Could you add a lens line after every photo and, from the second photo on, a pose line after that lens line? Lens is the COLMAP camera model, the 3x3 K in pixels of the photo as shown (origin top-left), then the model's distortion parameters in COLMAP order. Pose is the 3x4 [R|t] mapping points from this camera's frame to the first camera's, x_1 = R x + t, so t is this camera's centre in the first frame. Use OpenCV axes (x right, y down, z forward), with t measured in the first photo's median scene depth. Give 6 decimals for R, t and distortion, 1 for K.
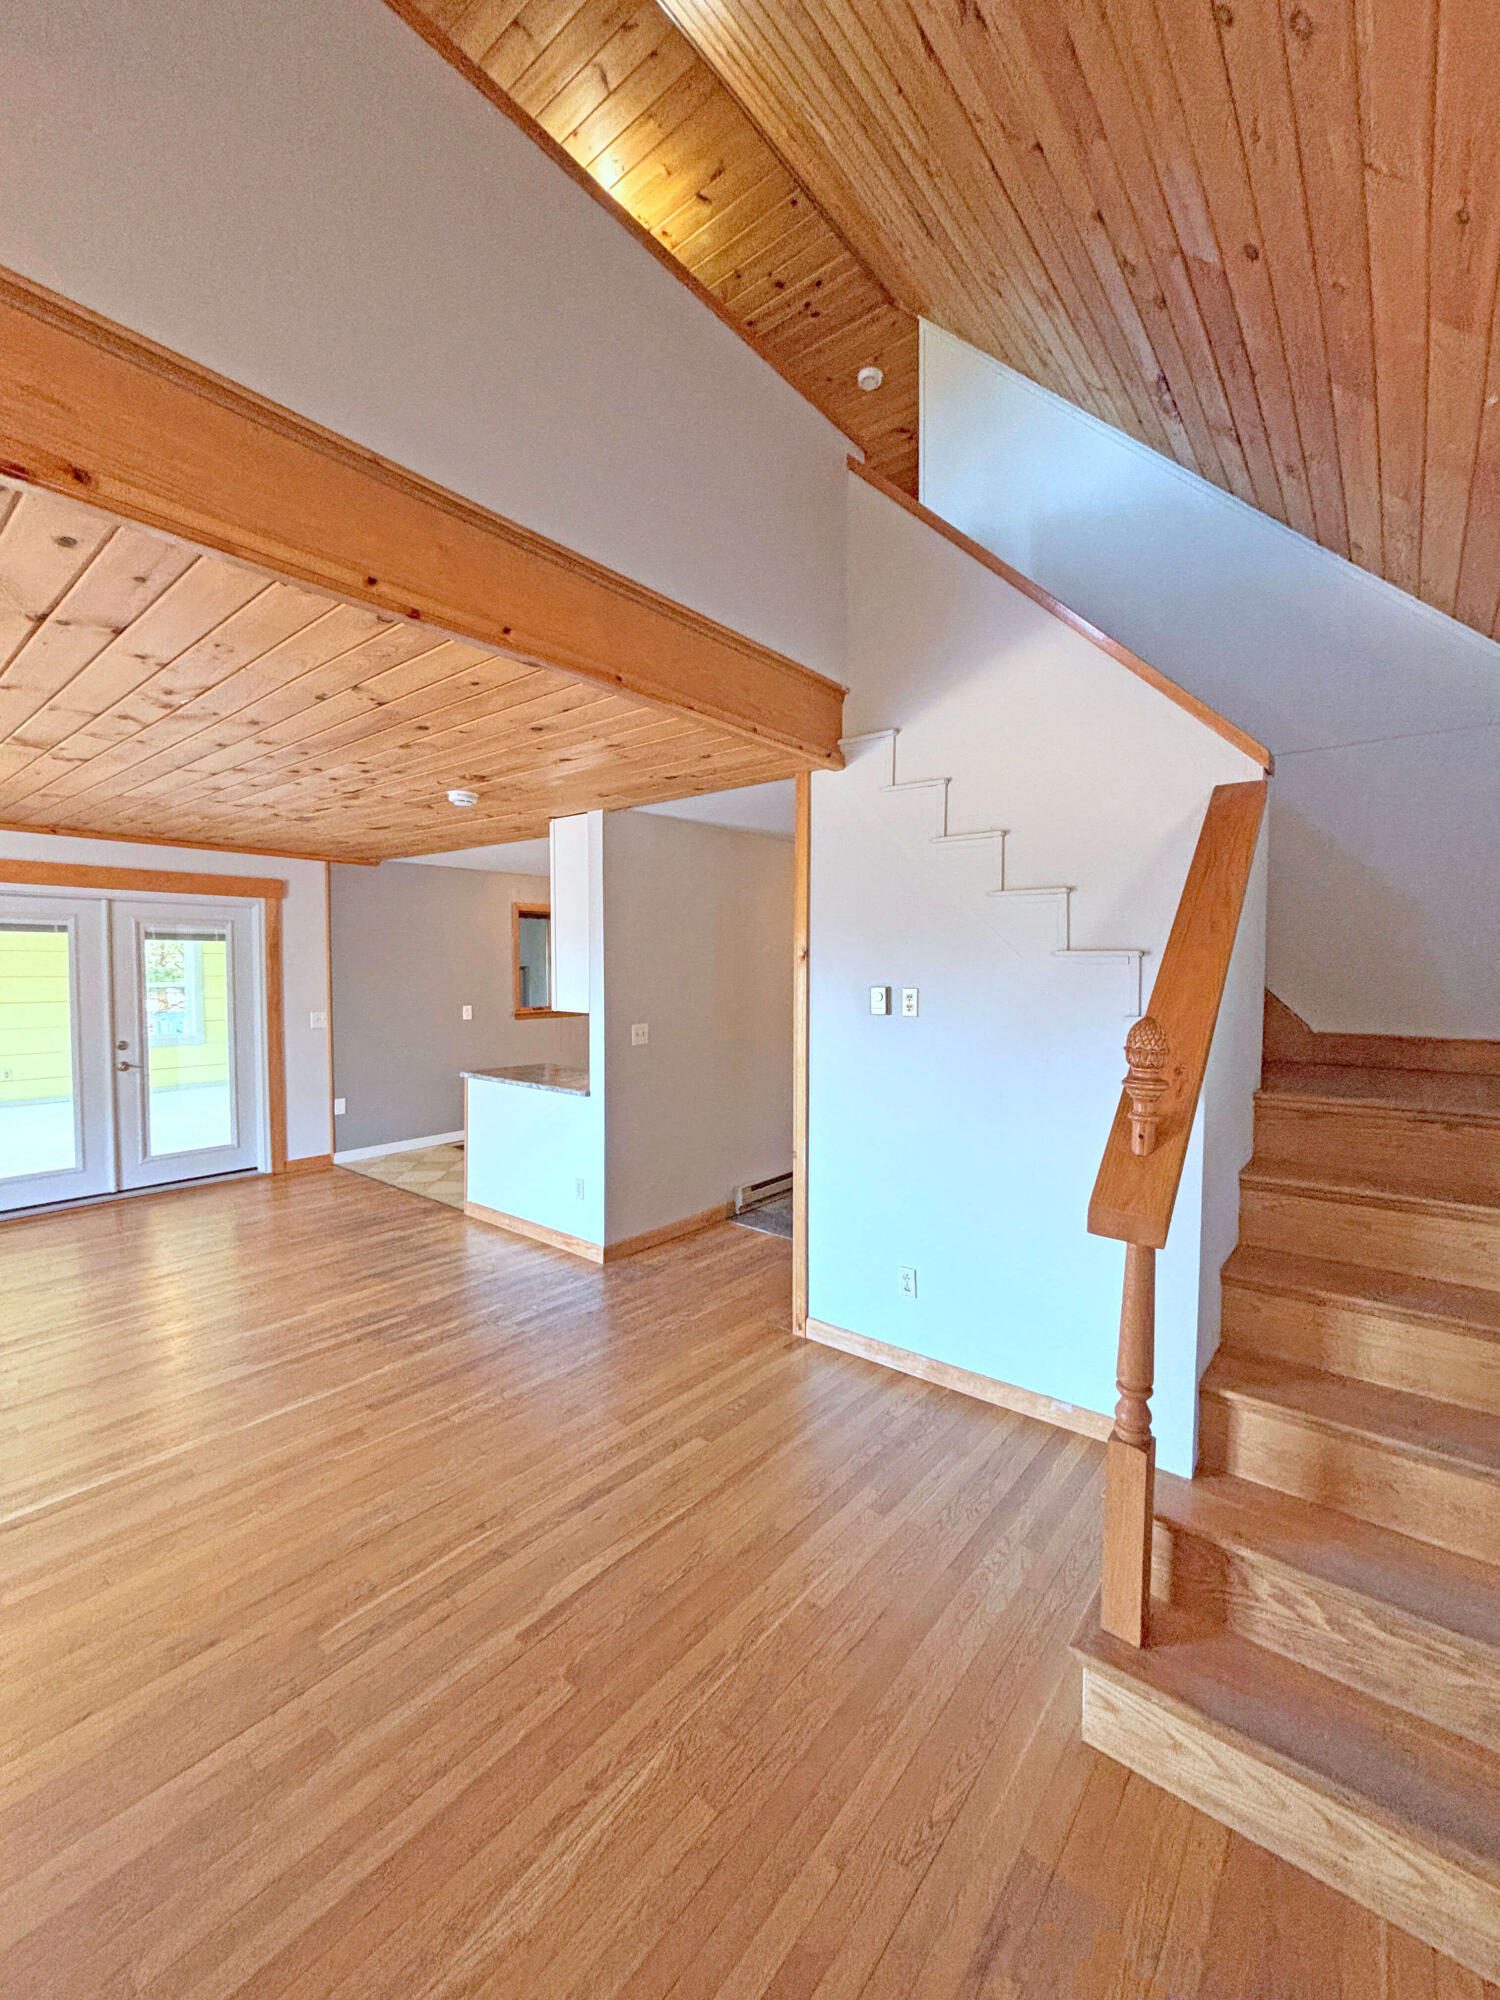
lens RADIAL K [[802.0, 0, 756.2], [0, 802.0, 1010.0], [0, 0, 1]] dist [-0.001953, -0.000482]
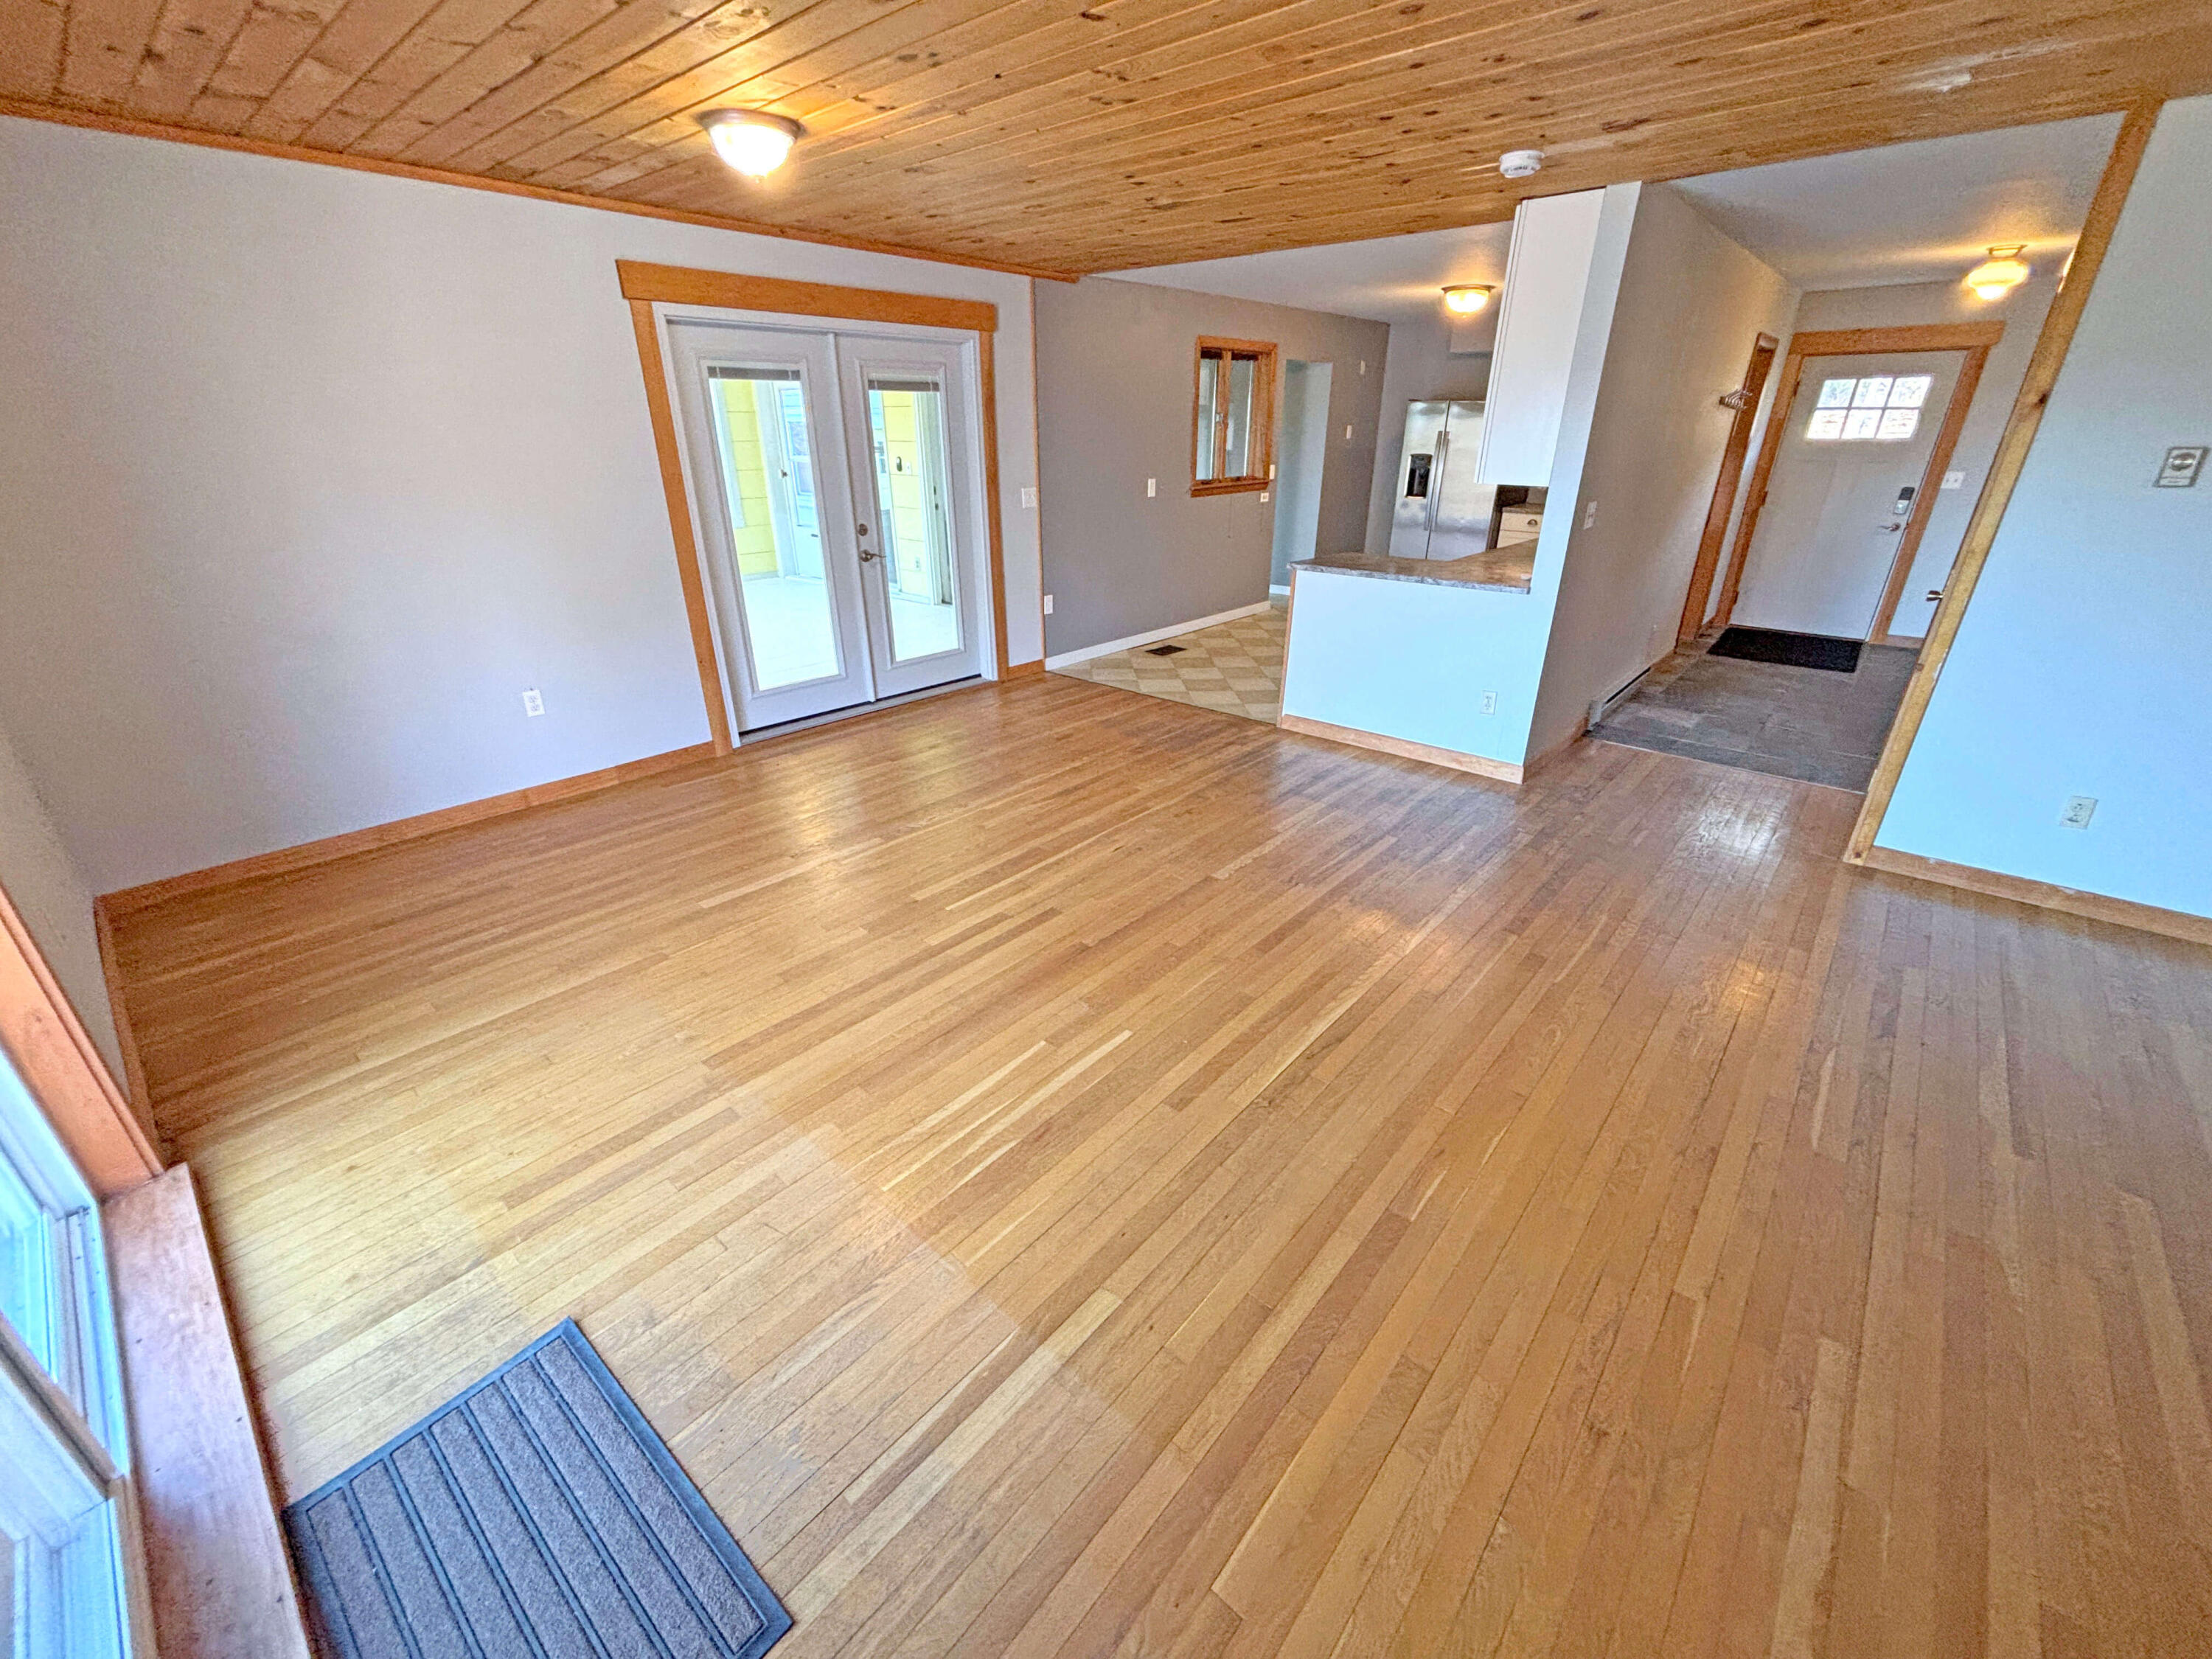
lens RADIAL K [[887.0, 0, 1091.4], [0, 887.0, 839.5], [0, 0, 1]] dist [-0.001953, -0.000482]
pose [[0.998393, 0.015056, -0.054632, -0.500197], [0.006040, 0.930294, 0.366764, 0.006499], [0.056346, -0.366505, 0.928708, 0.025398]]
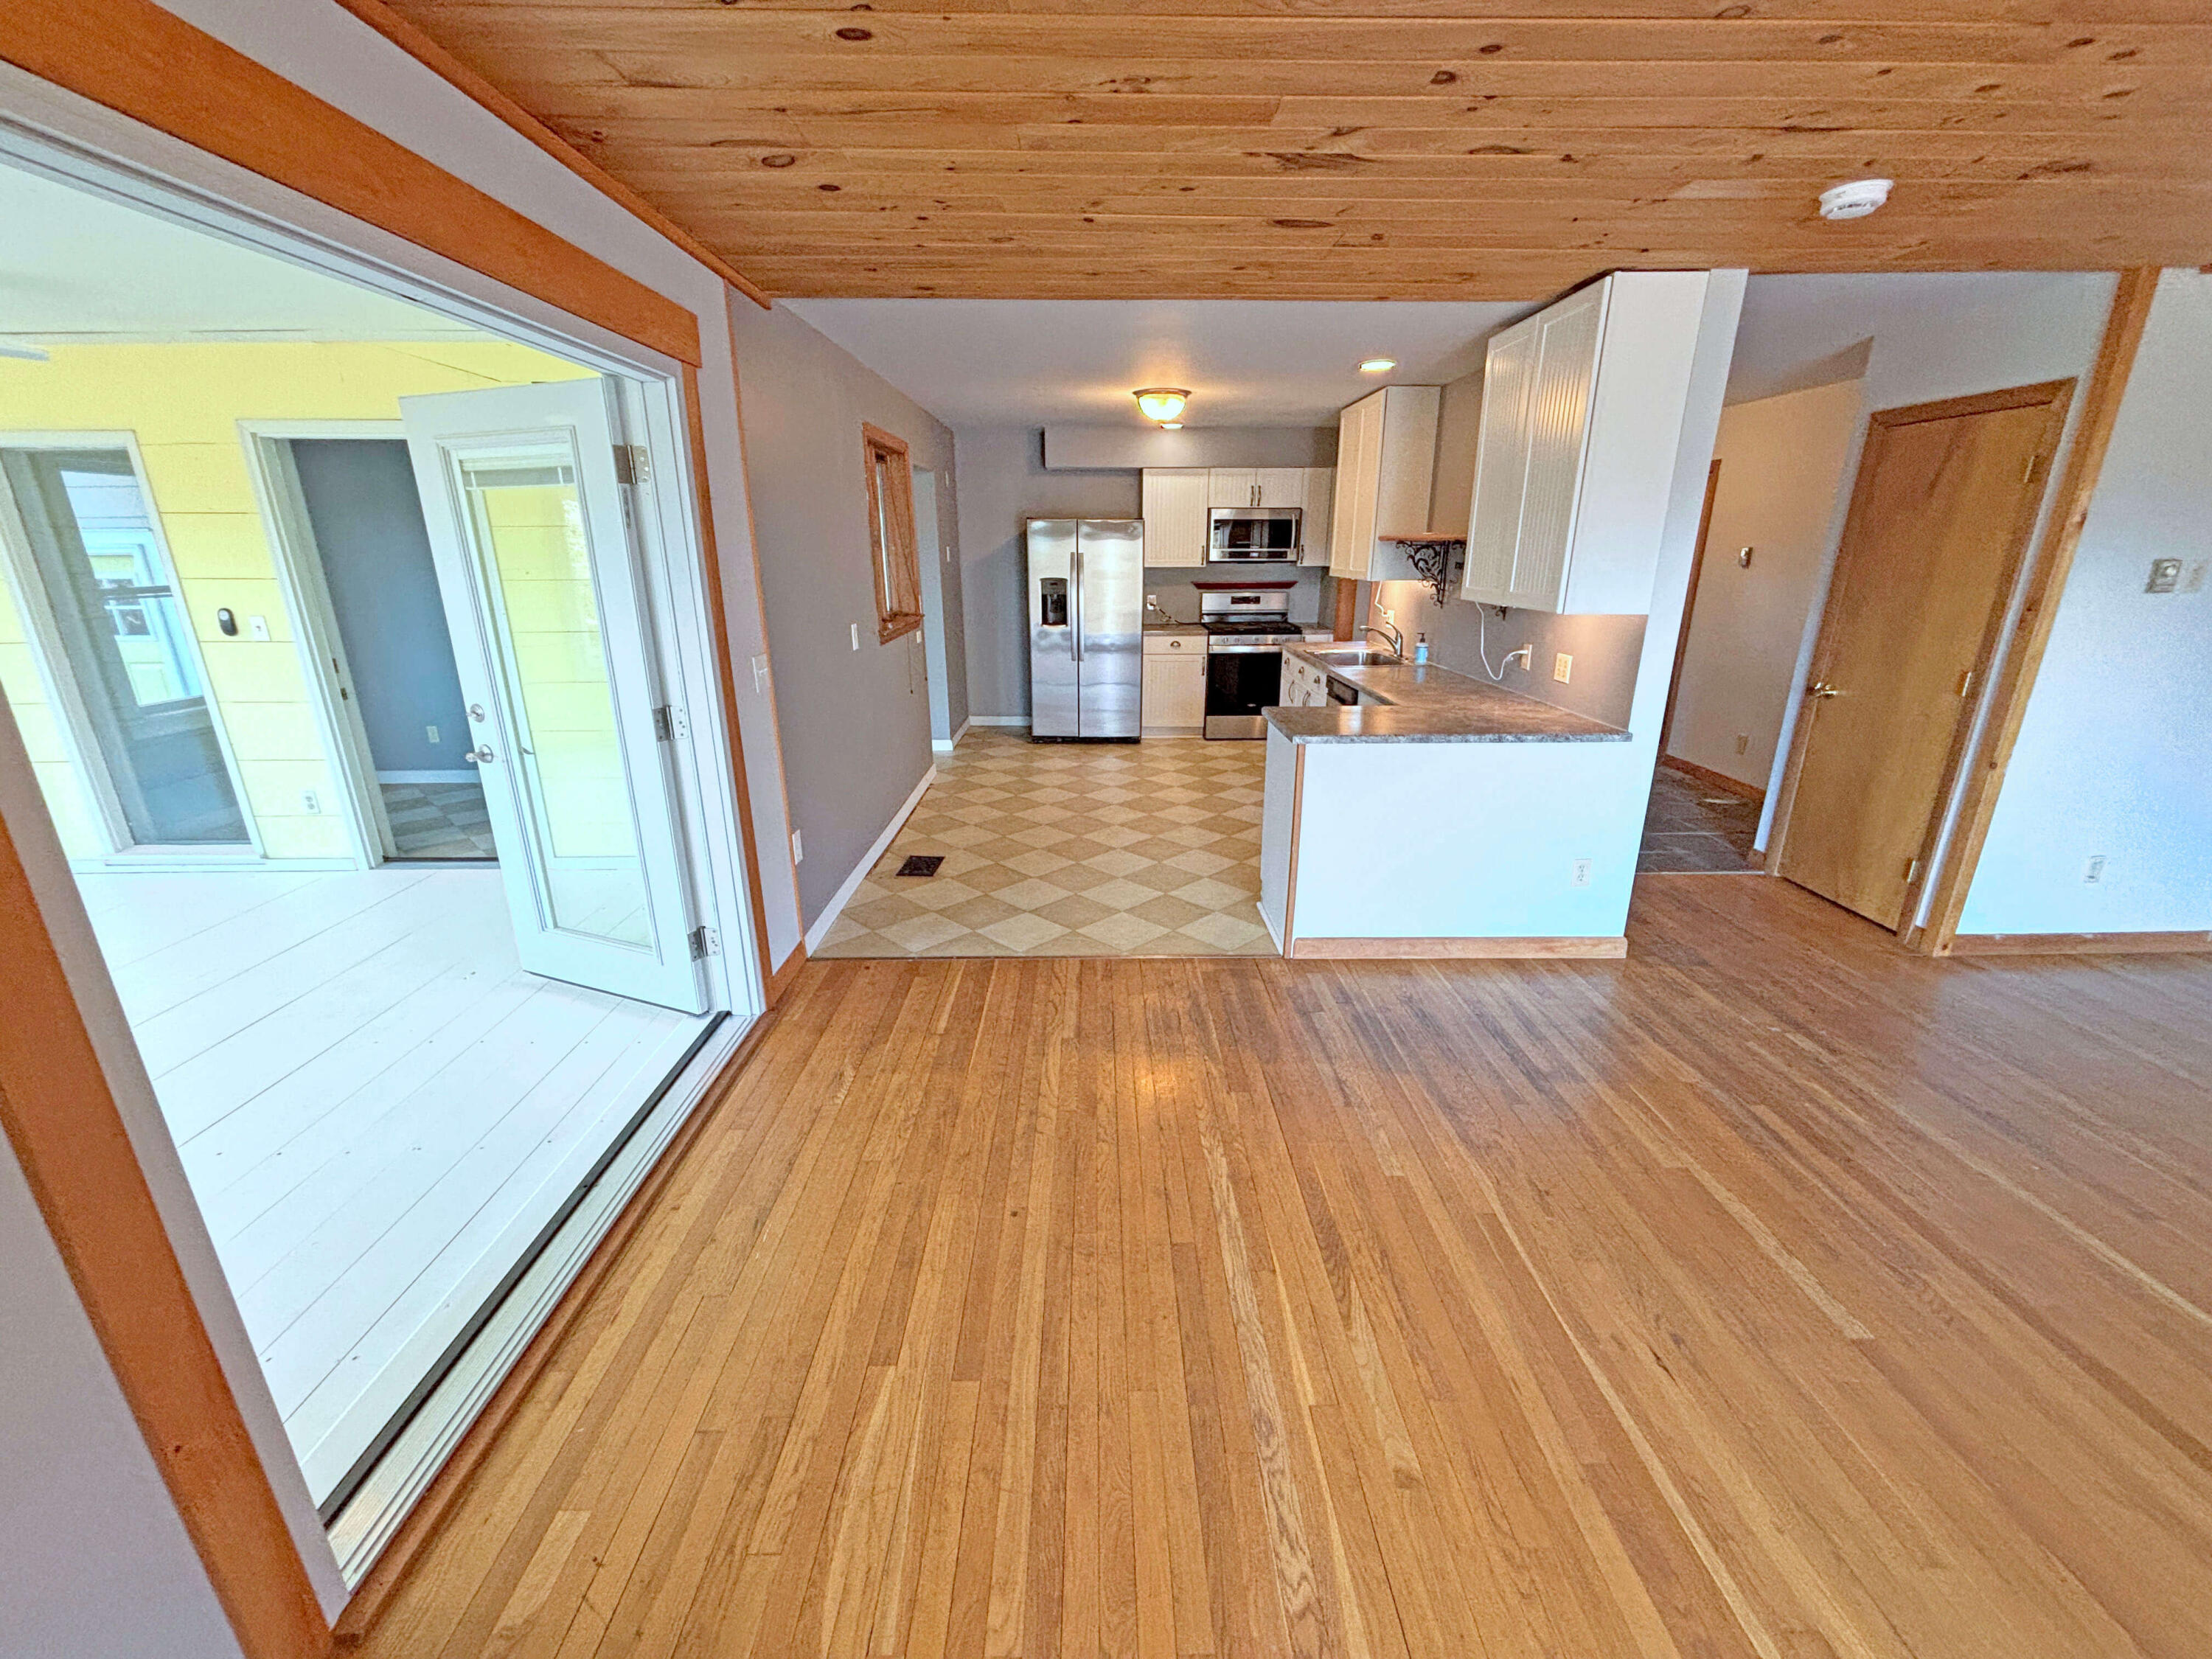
lens RADIAL K [[887.0, 0, 1109.2], [0, 887.0, 835.6], [0, 0, 1]] dist [-0.001953, -0.000482]
pose [[0.775504, -0.204968, 0.597145, -0.836084], [0.047461, 0.962083, 0.268596, -0.028144], [-0.629556, -0.179956, 0.755827, 0.570047]]
